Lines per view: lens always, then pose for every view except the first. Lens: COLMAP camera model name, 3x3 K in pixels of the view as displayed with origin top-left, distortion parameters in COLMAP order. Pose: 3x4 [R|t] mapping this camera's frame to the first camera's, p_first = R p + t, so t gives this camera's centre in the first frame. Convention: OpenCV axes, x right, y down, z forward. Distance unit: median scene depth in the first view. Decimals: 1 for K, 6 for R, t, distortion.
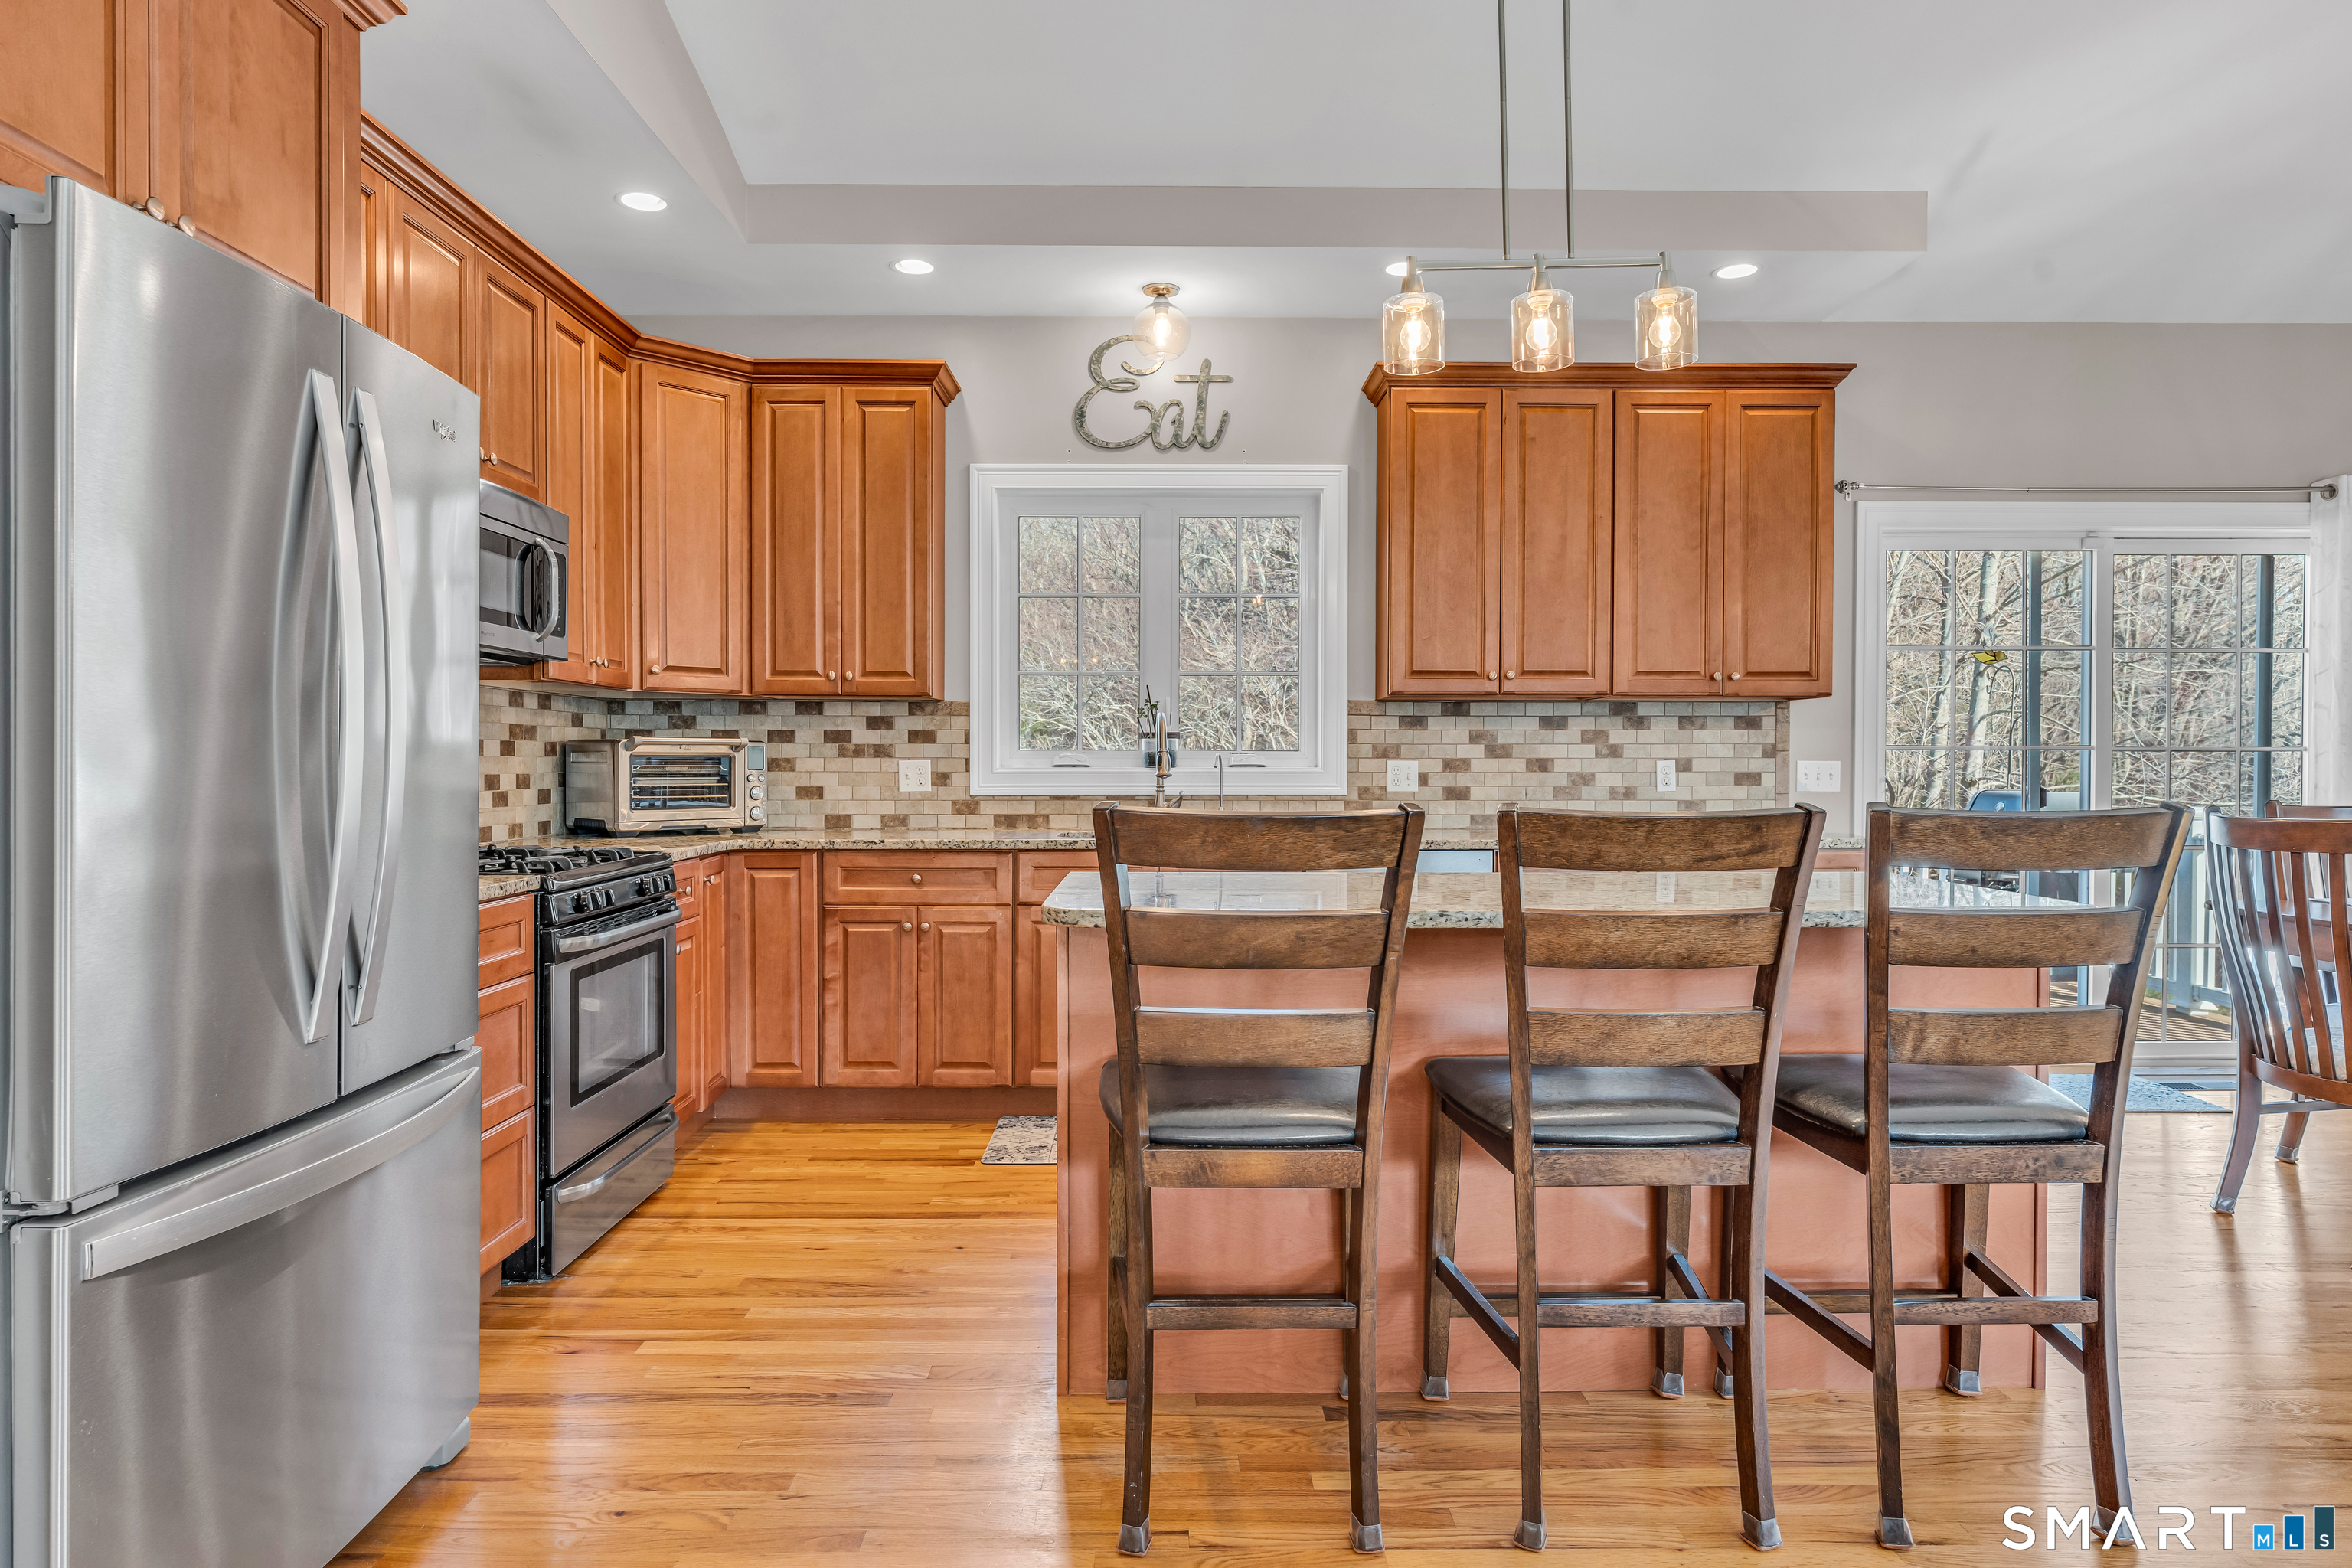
lens RADIAL K [[1392.9, 0, 1173.4], [0, 1392.9, 785.7], [0, 0, 1]] dist [0.005690, 0.000602]
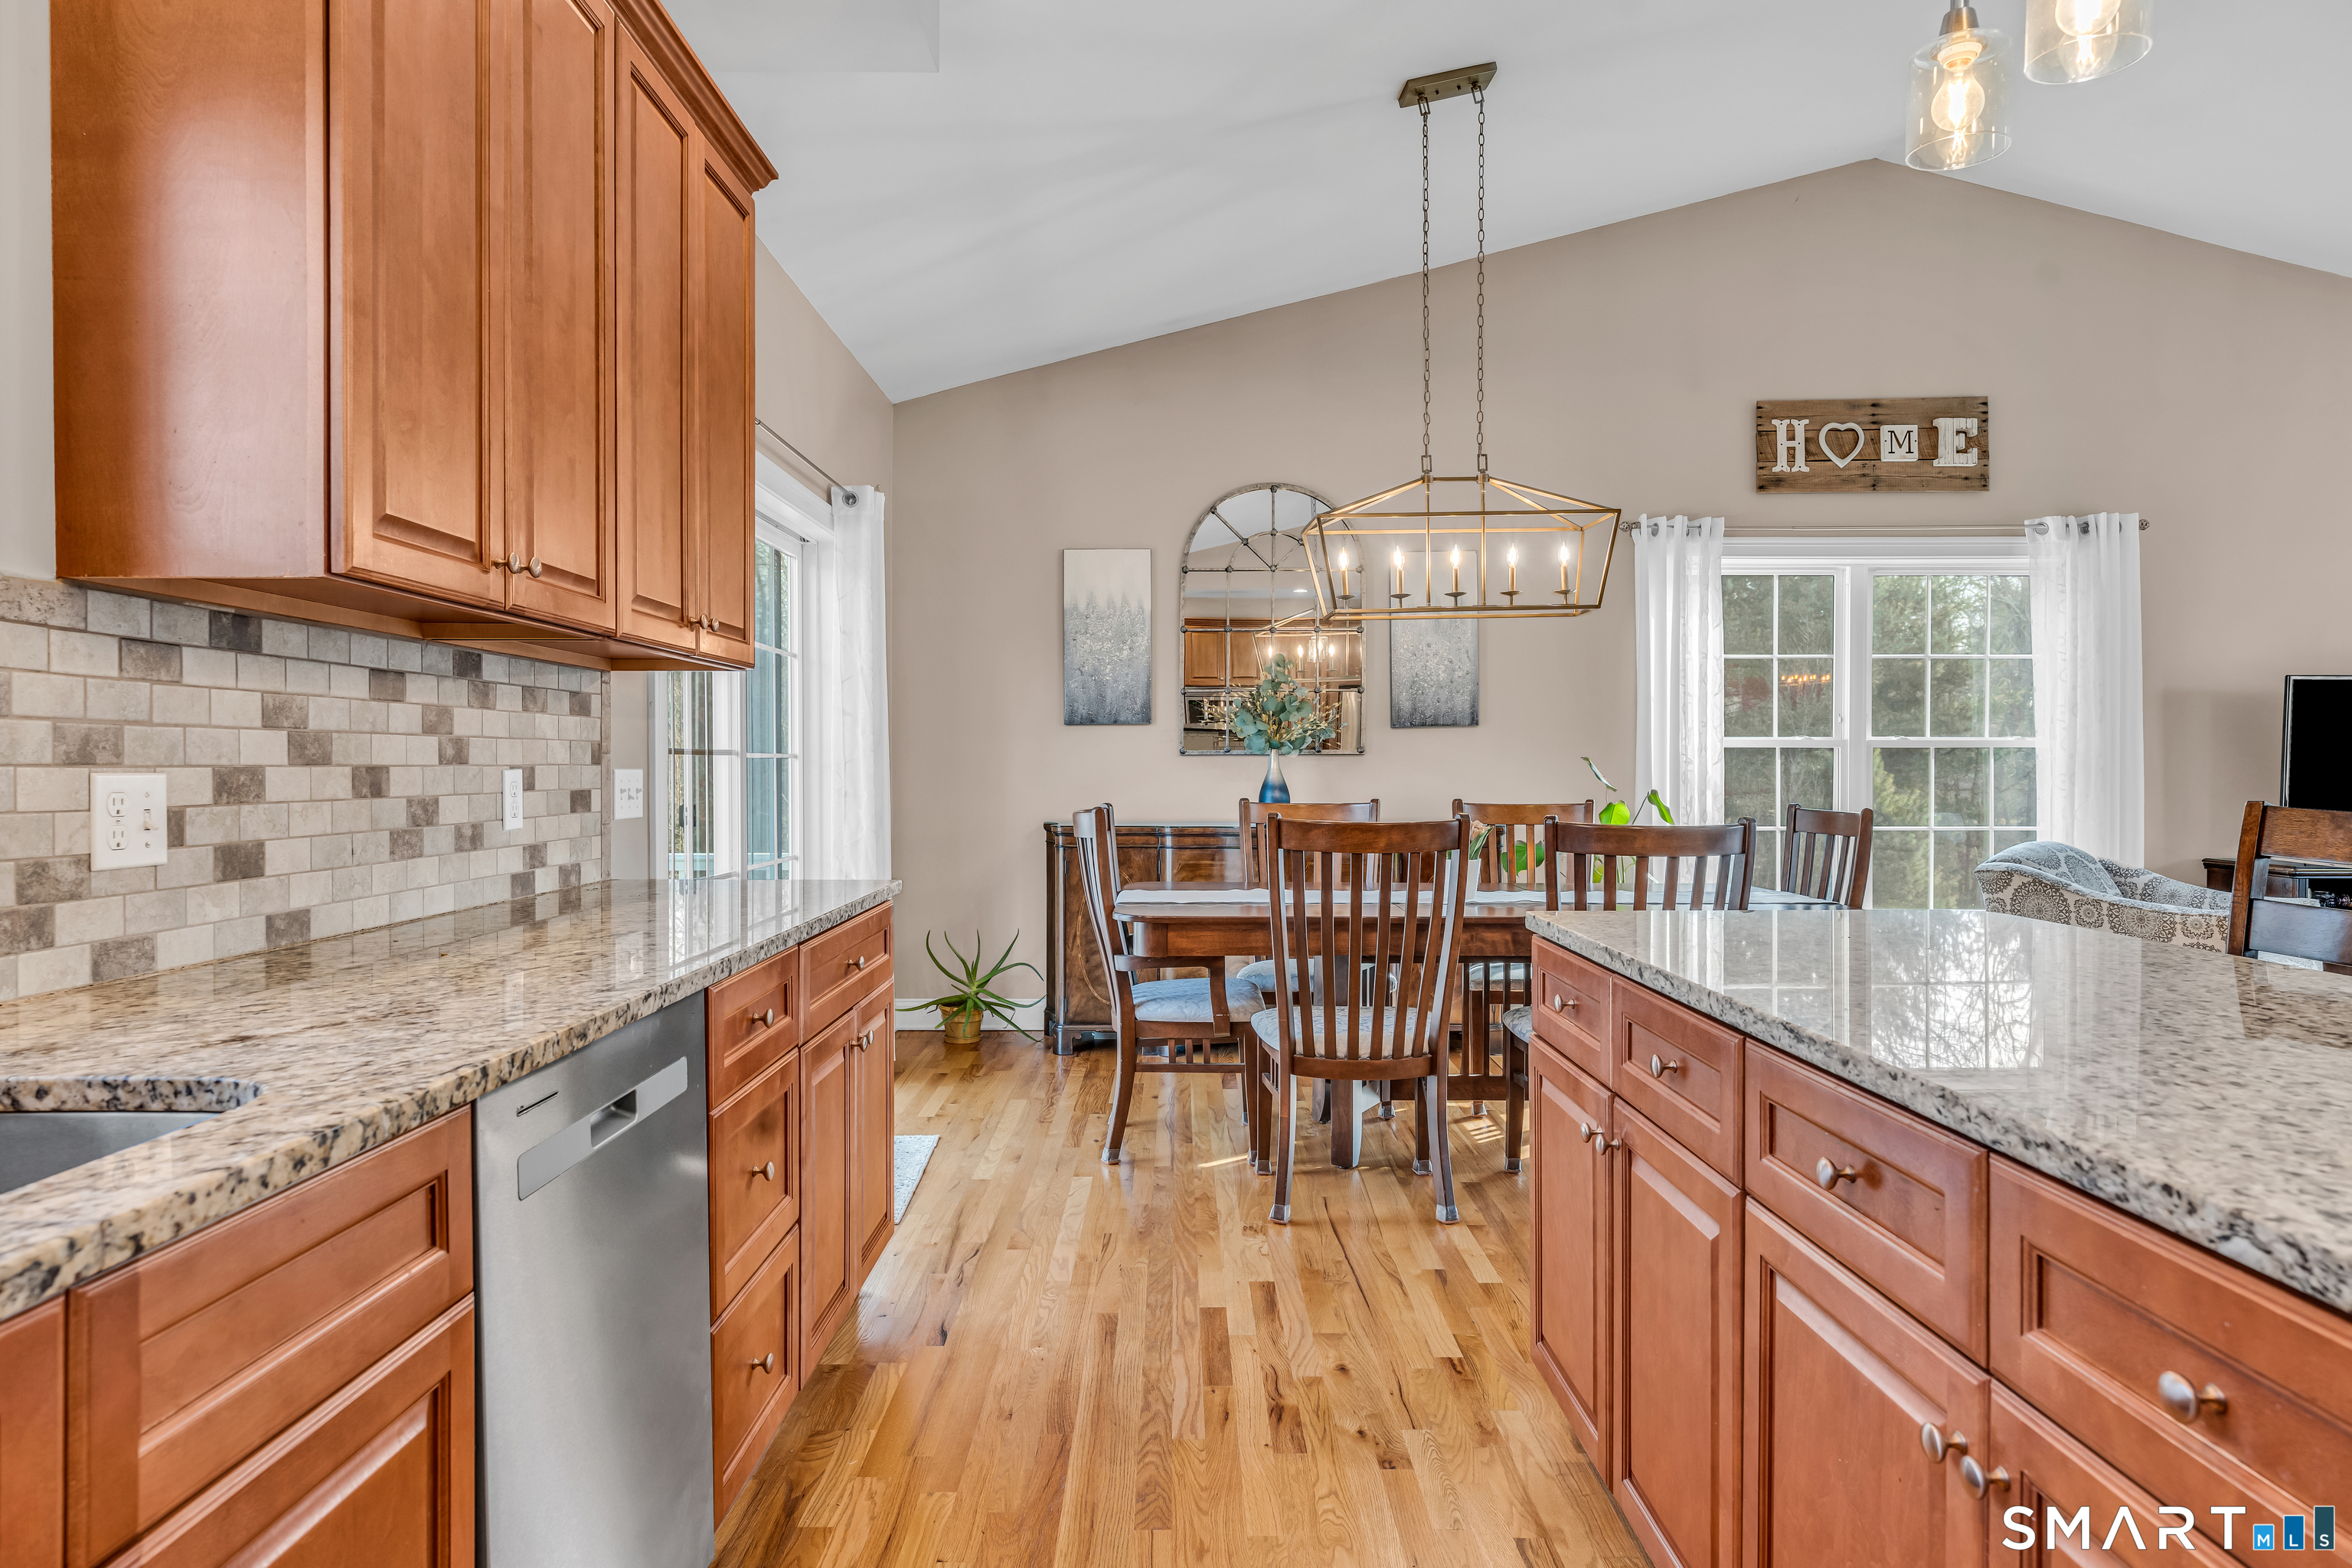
lens RADIAL K [[1392.9, 0, 1169.8], [0, 1392.9, 777.3], [0, 0, 1]] dist [0.005690, 0.000602]
pose [[0.010960, -0.009758, 0.999892, -0.163495], [0.020912, 0.999736, 0.009527, -0.015142], [-0.999721, 0.020805, 0.011162, 0.750499]]
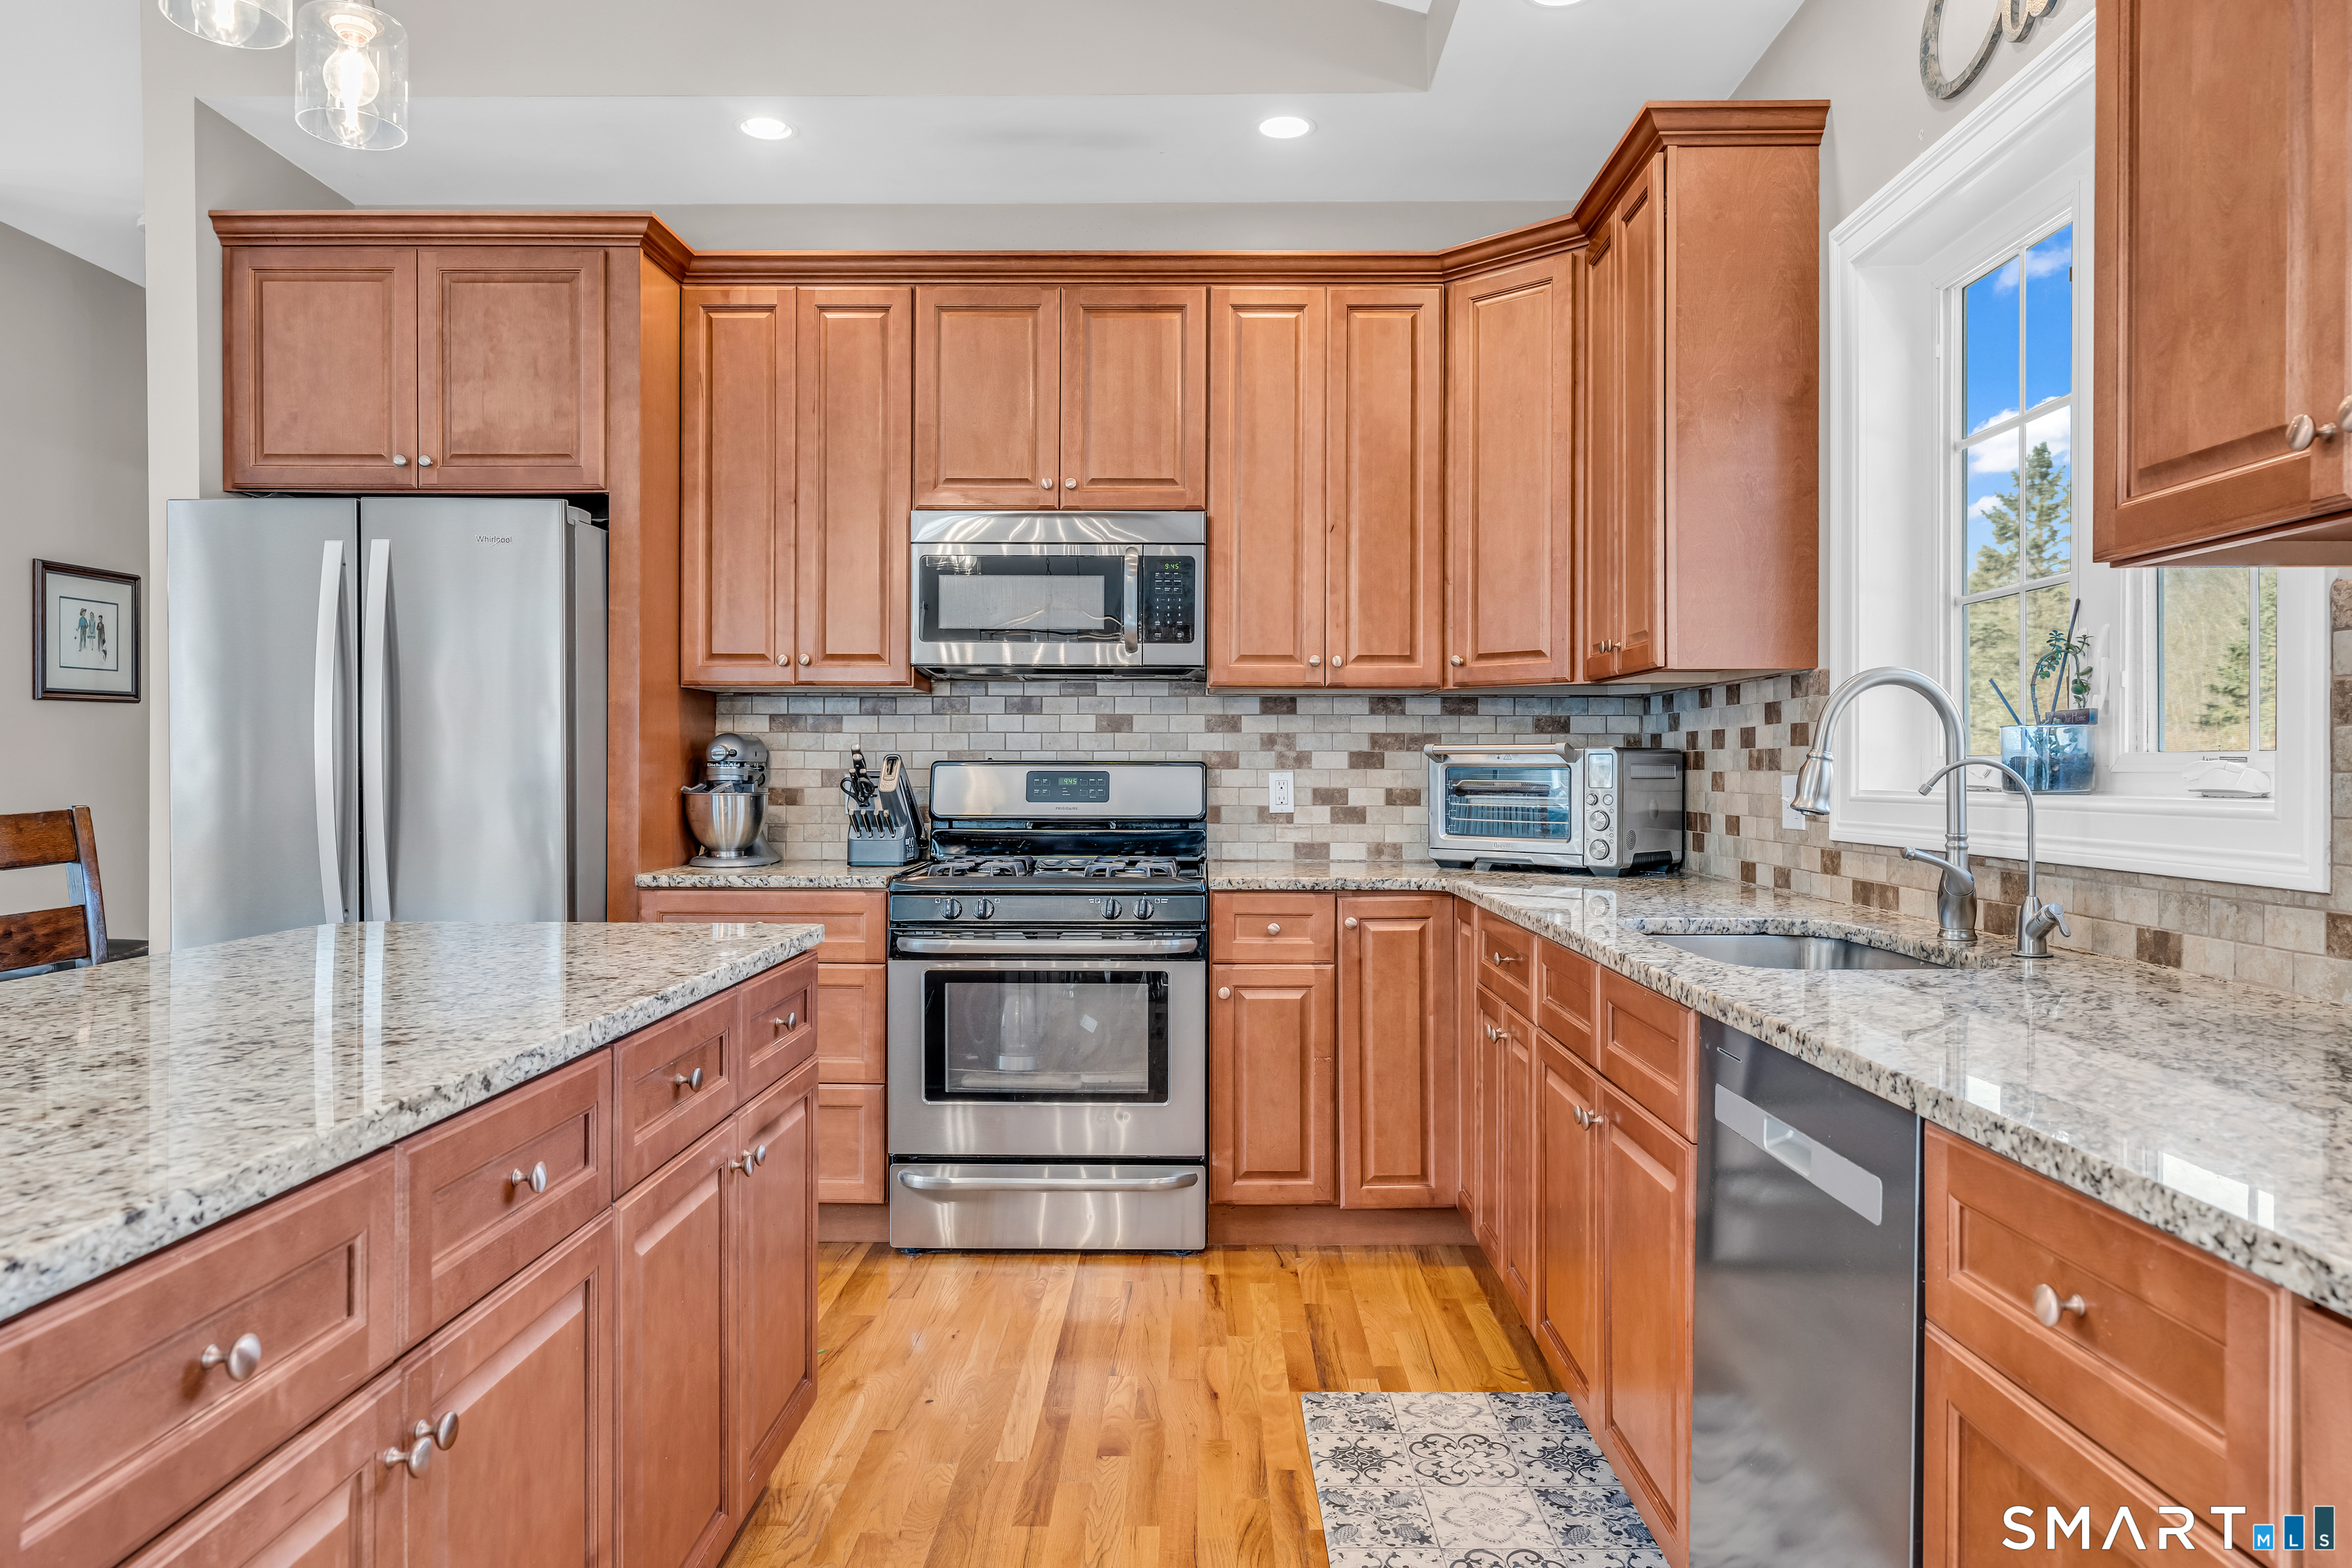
lens RADIAL K [[1584.0, 0, 1185.0], [0, 1584.0, 772.7], [0, 0, 1]] dist [0.008959, 0.001562]
pose [[-0.000080, 0.002152, -0.999998, 0.477735], [-0.022183, 0.999752, 0.002153, -0.015386], [0.999754, 0.022183, -0.000032, 0.745406]]
